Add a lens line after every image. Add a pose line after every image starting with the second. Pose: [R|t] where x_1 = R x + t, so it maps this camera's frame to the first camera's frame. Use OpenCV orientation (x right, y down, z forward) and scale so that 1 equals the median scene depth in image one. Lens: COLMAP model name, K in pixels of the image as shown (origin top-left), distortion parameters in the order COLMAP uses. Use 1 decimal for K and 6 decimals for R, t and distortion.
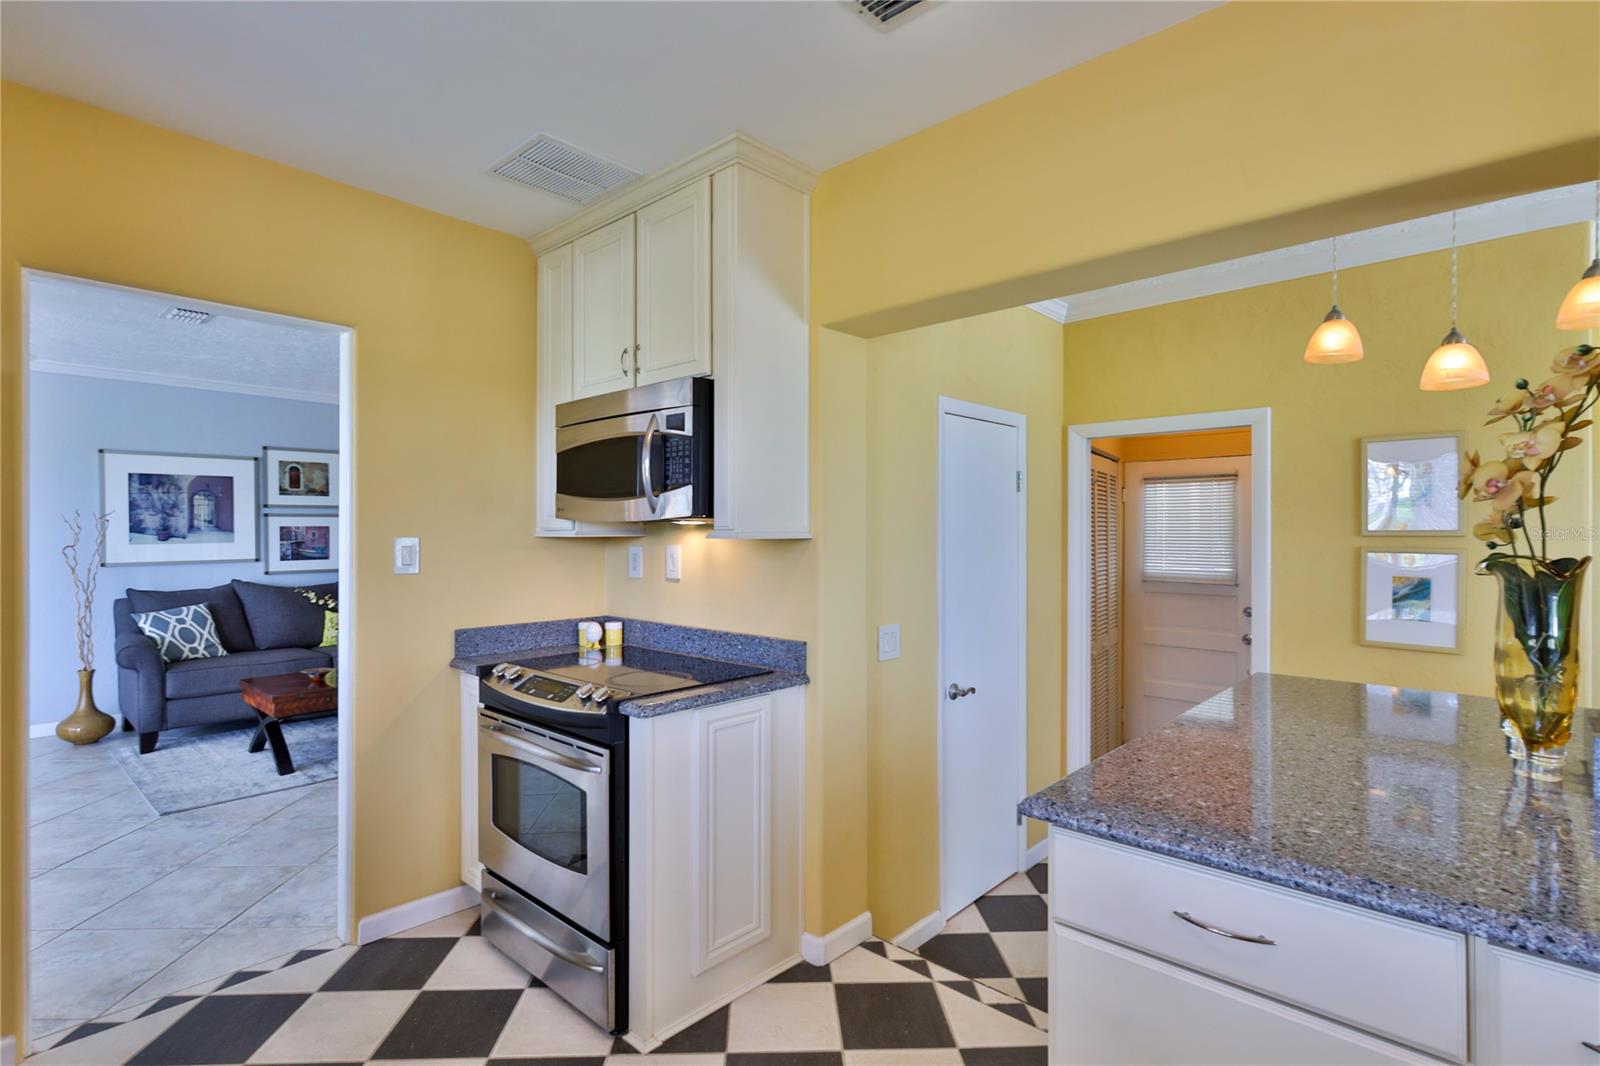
lens RADIAL K [[771.0, 0, 796.5], [0, 771.0, 531.3], [0, 0, 1]] dist [-0.004252, 0.002536]
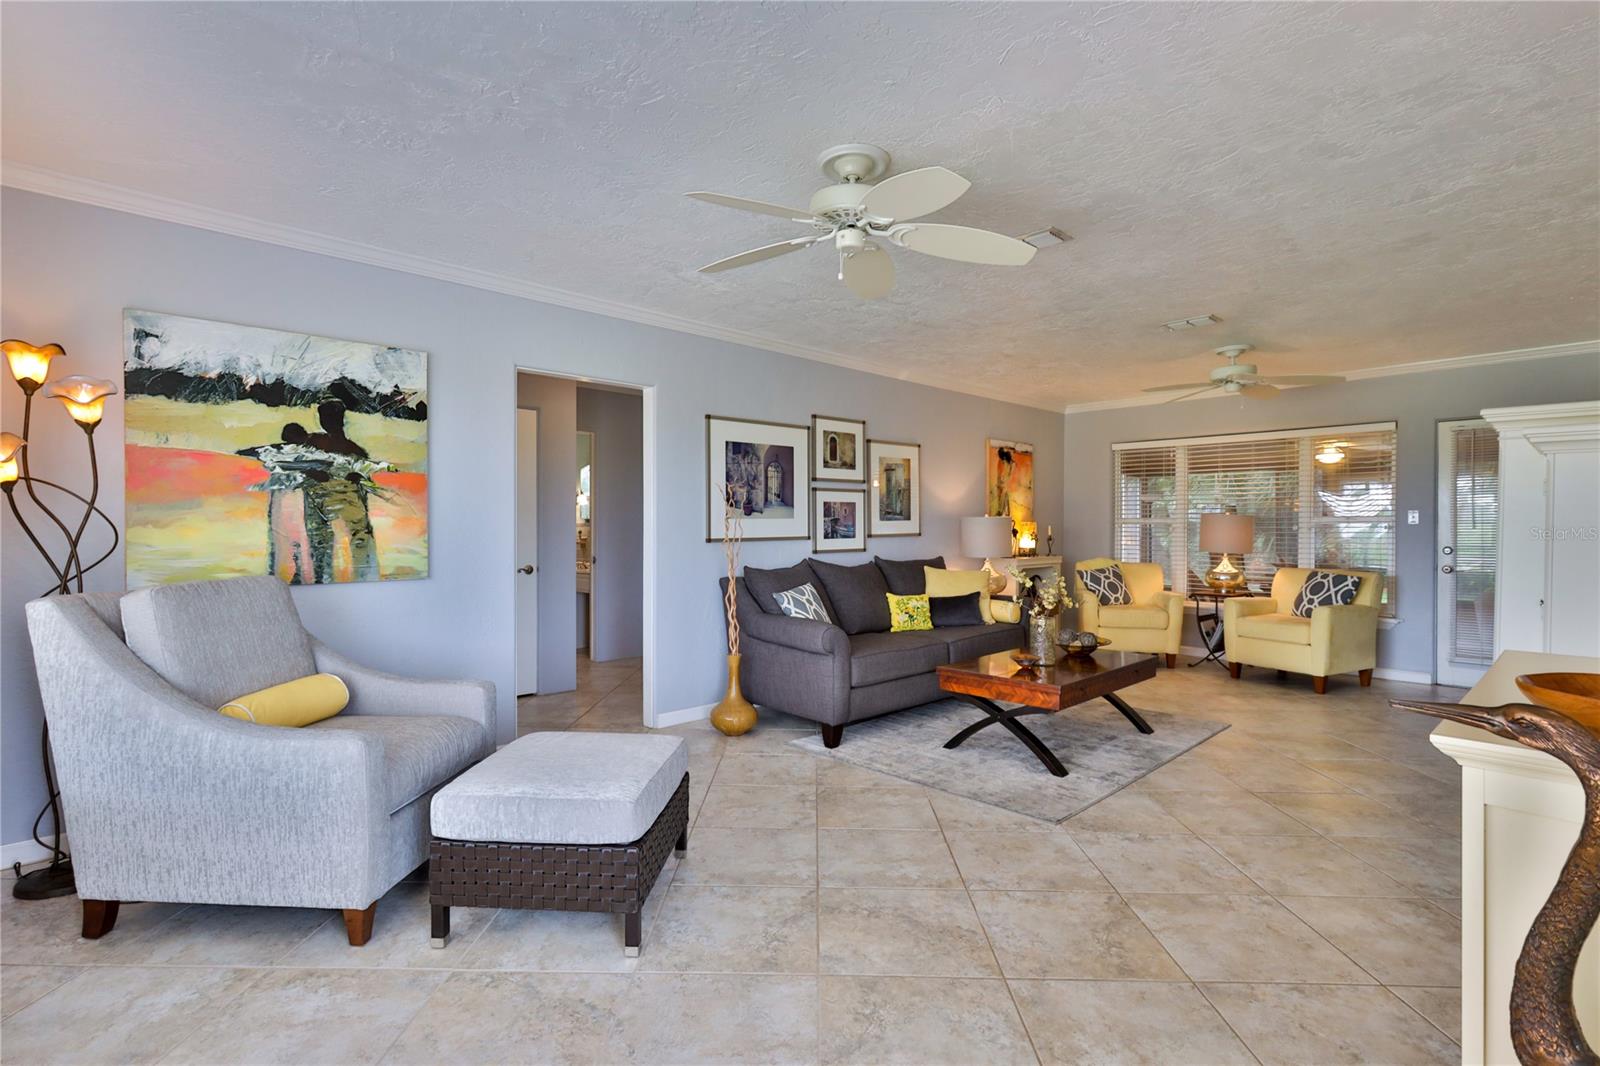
lens RADIAL K [[771.0, 0, 794.0], [0, 771.0, 527.5], [0, 0, 1]] dist [-0.004252, 0.002536]
pose [[0.996881, -0.000887, -0.078914, -0.677544], [0.000890, 1.000000, 0.000006, 0.026284], [0.078914, -0.000076, 0.996881, 0.082165]]
